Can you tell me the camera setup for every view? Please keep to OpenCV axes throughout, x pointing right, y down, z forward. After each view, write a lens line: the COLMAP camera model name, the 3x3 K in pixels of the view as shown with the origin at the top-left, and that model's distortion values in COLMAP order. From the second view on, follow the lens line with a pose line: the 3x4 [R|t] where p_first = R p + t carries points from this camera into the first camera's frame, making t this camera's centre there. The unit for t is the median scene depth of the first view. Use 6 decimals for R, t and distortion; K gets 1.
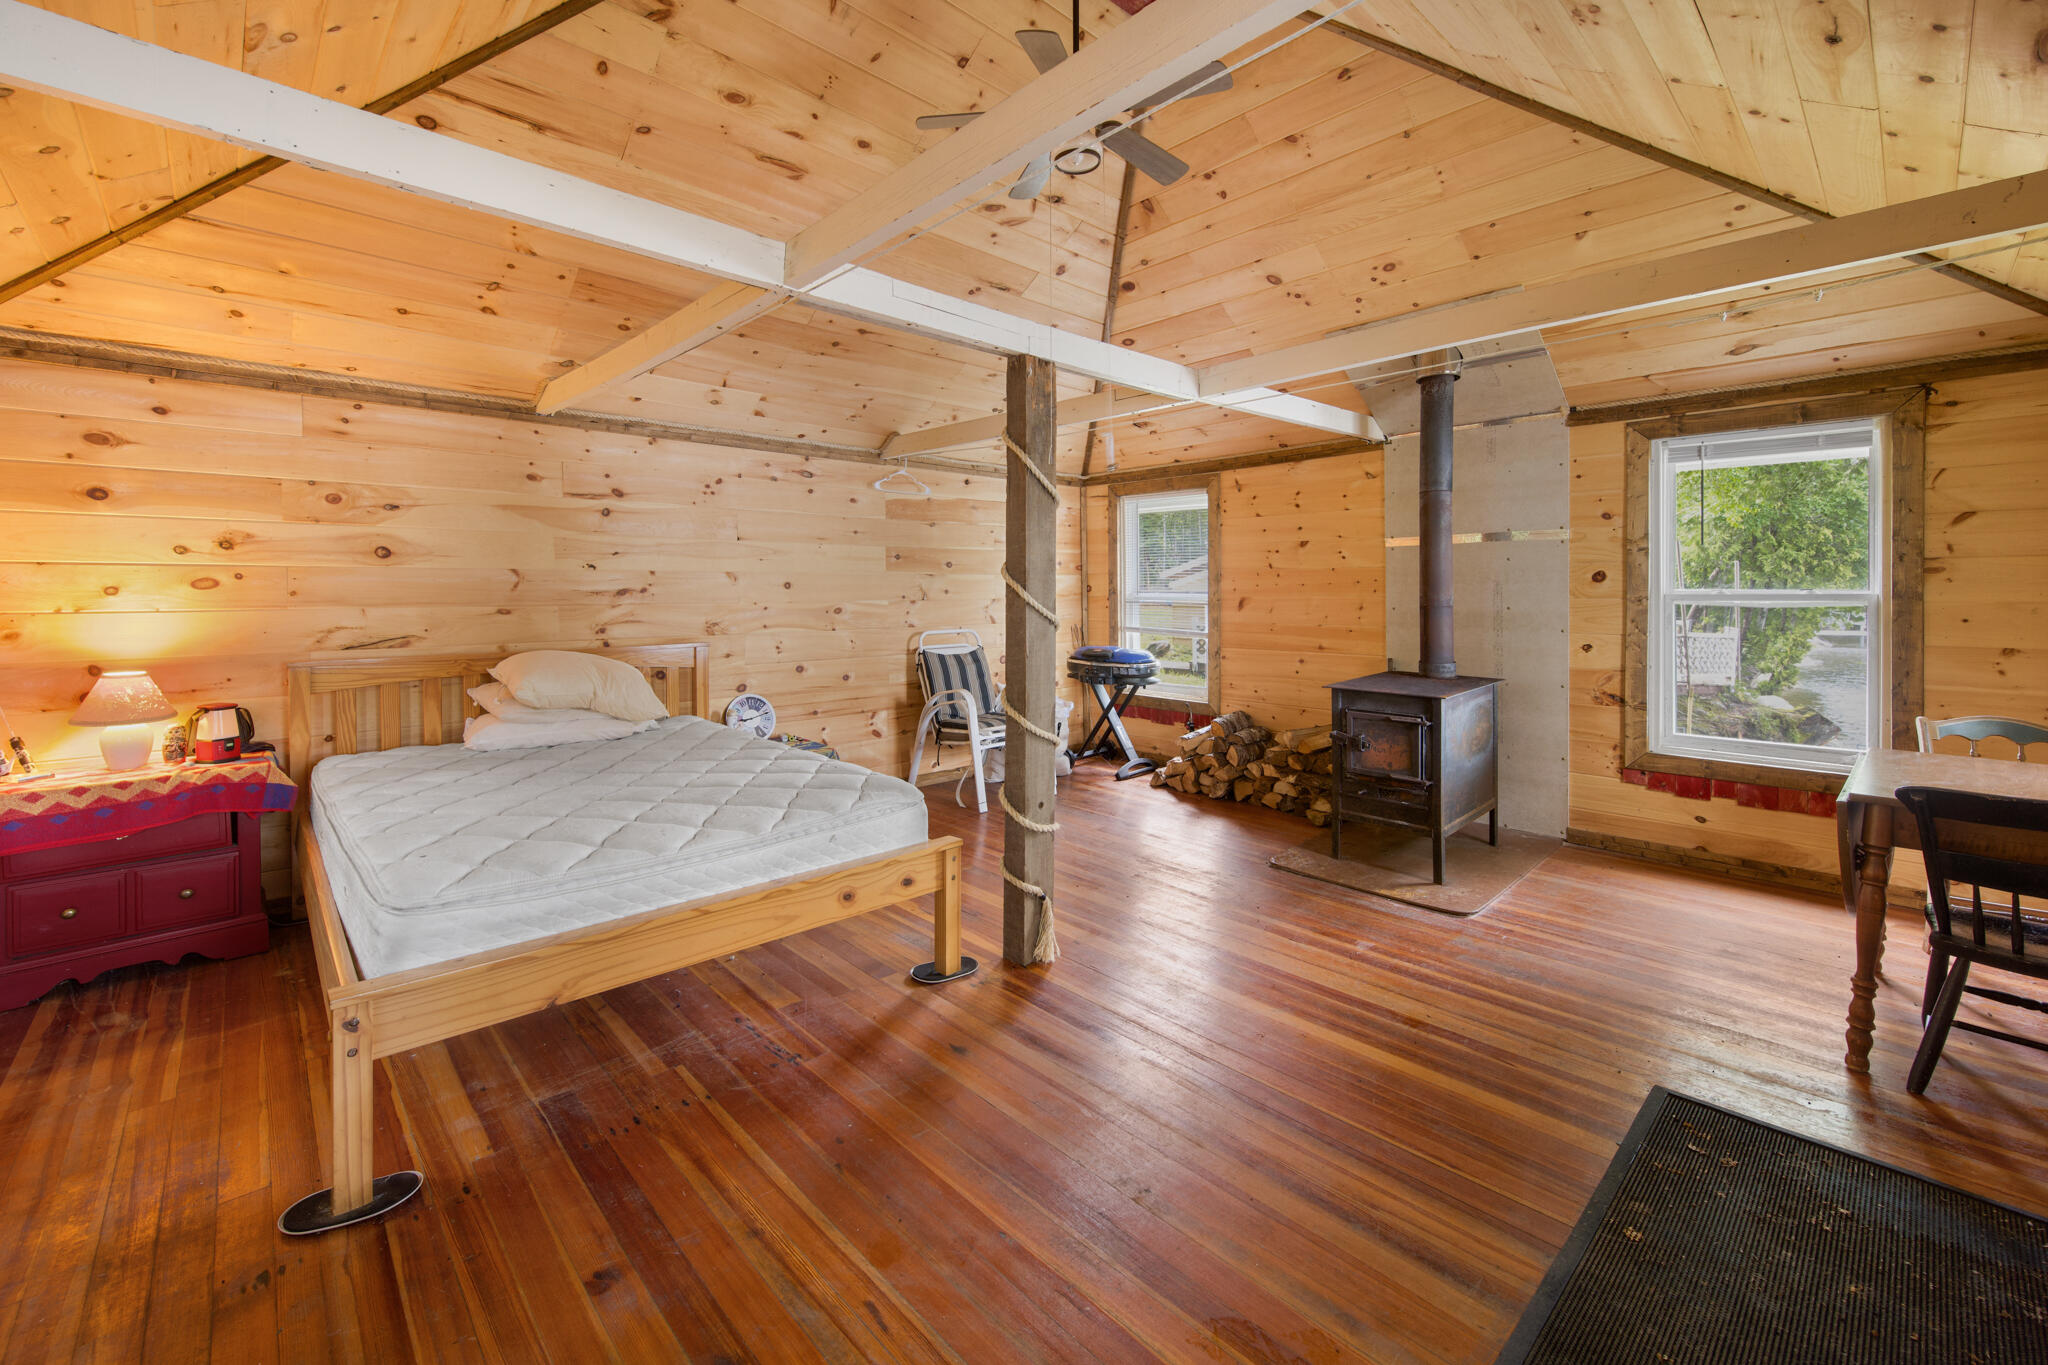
lens RADIAL K [[836.0, 0, 1020.8], [0, 836.0, 595.5], [0, 0, 1]] dist [0.000353, 0.000056]
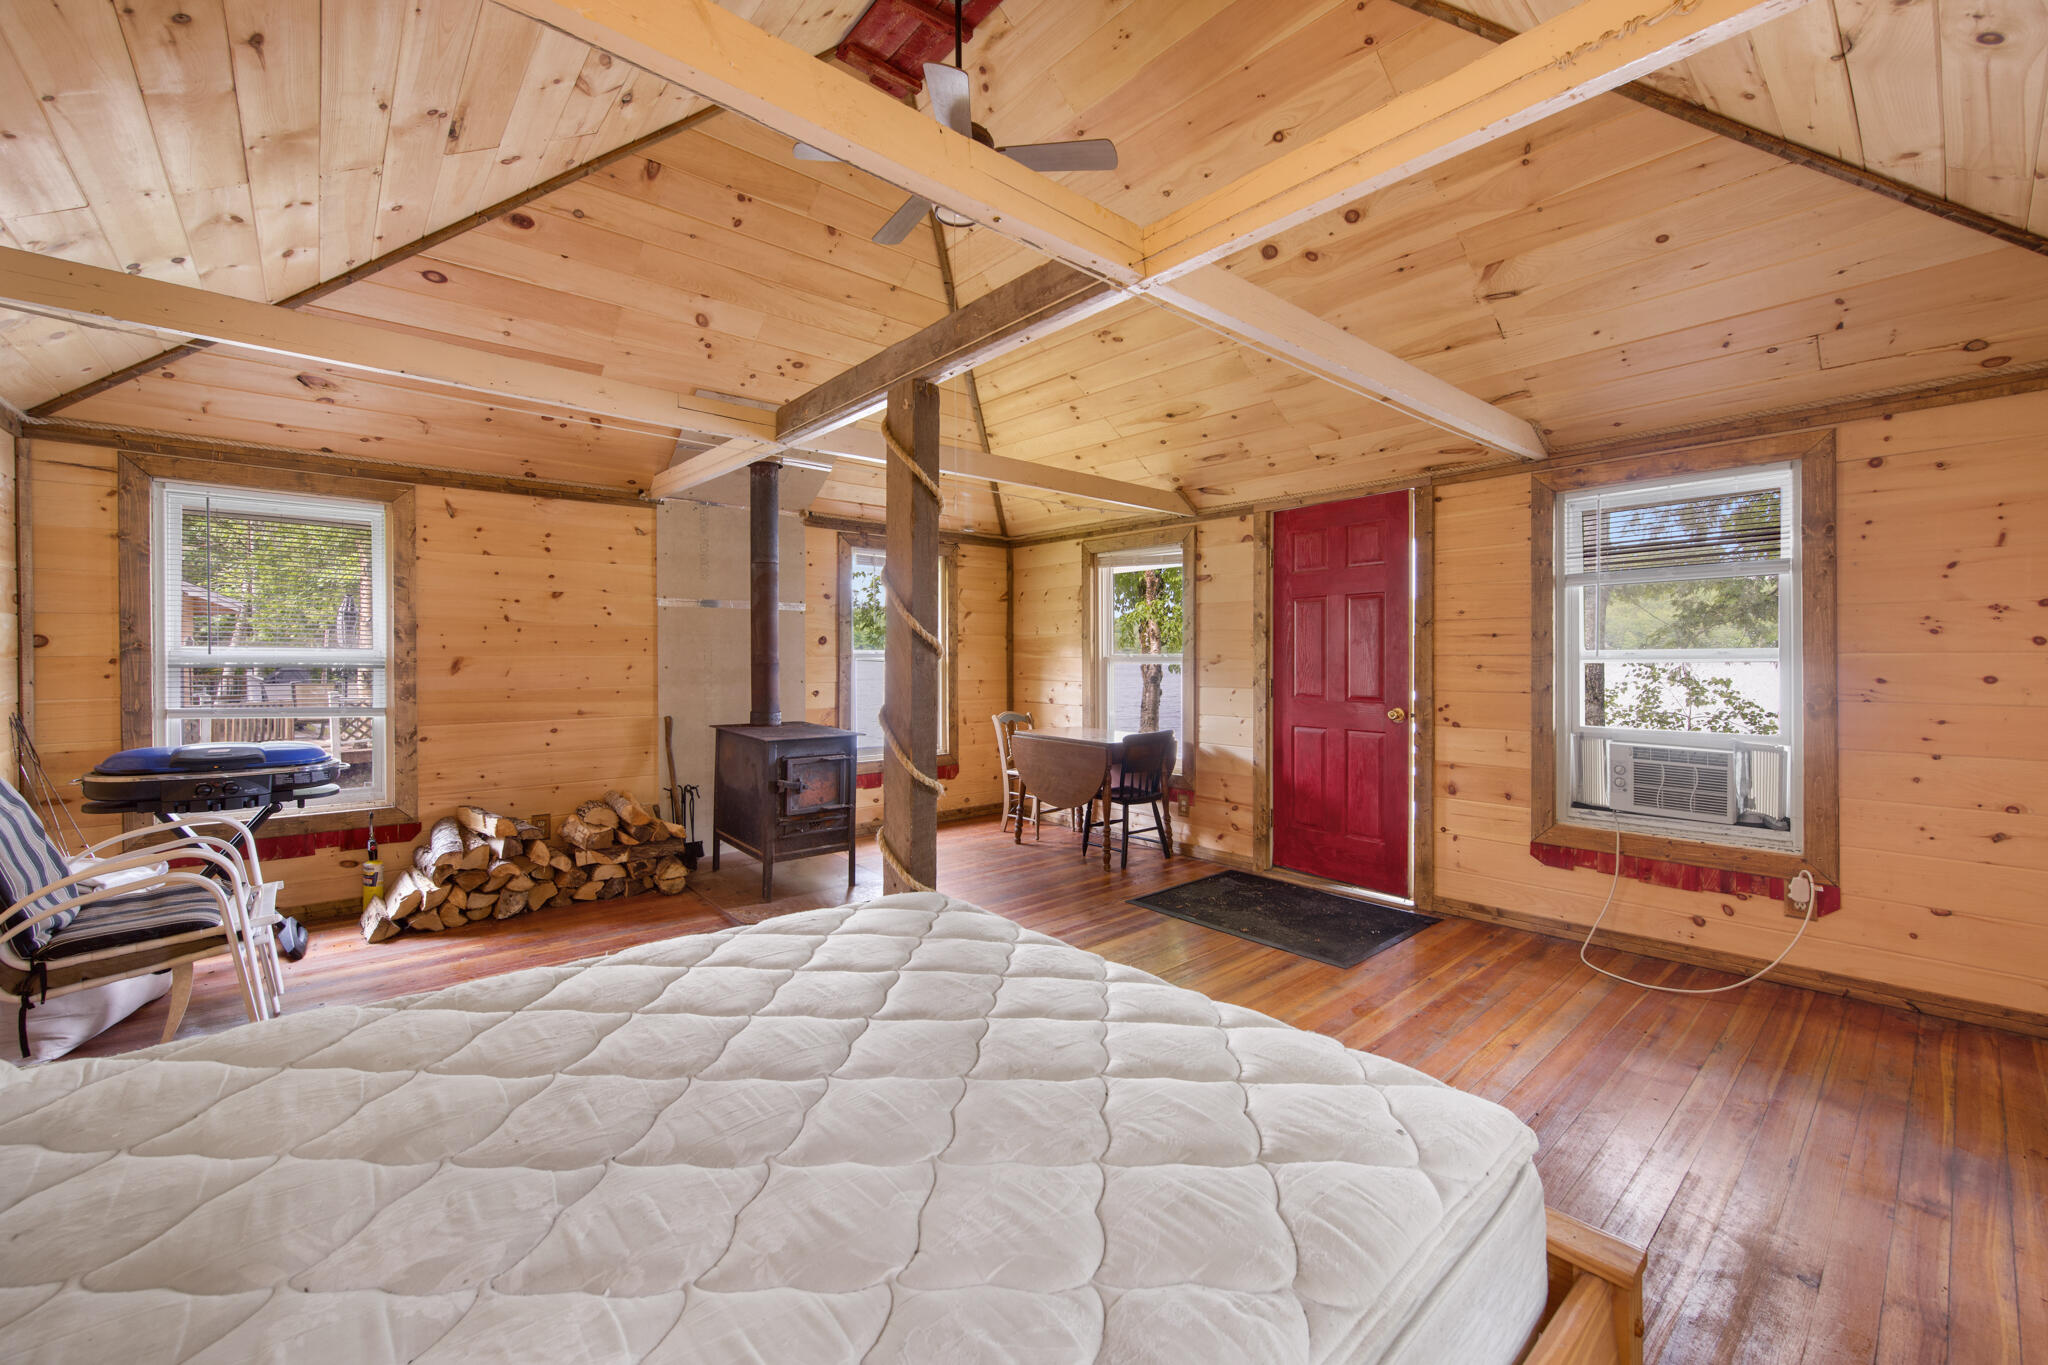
lens RADIAL K [[825.3, 0, 1021.1], [0, 825.3, 656.7], [0, 0, 1]] dist [-0.000152, 0.000063]
pose [[0.038672, -0.000226, 0.999252, -0.557907], [0.002913, 0.999996, 0.000114, 0.003988], [-0.999248, 0.002907, 0.038673, 0.546498]]
